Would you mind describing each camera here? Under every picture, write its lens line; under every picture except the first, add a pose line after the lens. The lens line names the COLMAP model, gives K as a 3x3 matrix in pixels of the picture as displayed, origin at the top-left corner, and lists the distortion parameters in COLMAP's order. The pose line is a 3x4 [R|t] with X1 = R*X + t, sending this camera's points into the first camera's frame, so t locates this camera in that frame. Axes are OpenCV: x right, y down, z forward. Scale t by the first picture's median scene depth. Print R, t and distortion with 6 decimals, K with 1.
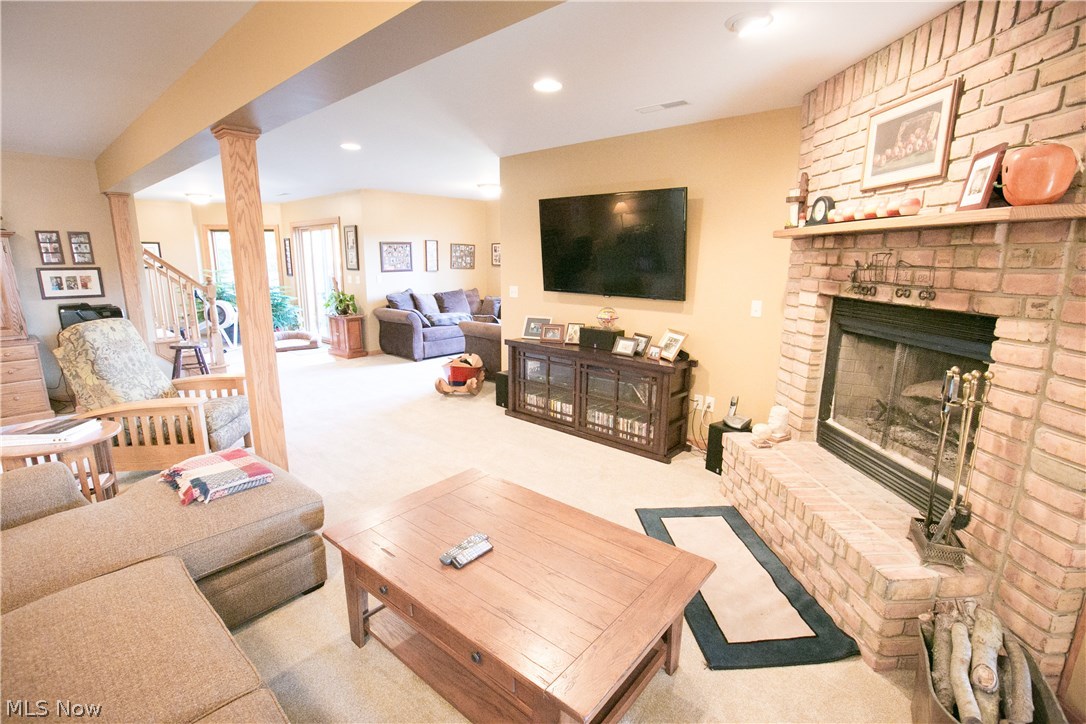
lens RADIAL K [[504.3, 0, 543.0], [0, 504.3, 362.0], [0, 0, 1]] dist [-0.049362, 0.016653]
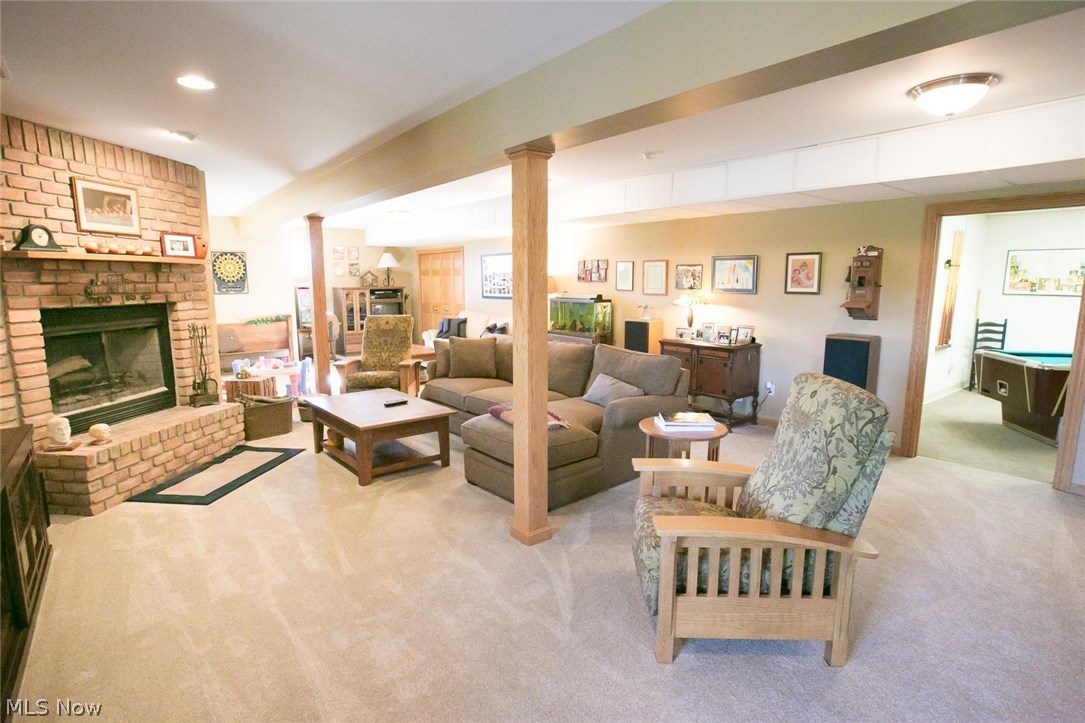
lens RADIAL K [[551.1, 0, 536.8], [0, 551.1, 365.7], [0, 0, 1]] dist [-0.048724, 0.021966]
pose [[-0.982839, -0.035740, 0.180971, -1.035369], [0.030718, 0.935643, 0.351608, -0.546374], [-0.181891, 0.351133, -0.918489, 2.599374]]
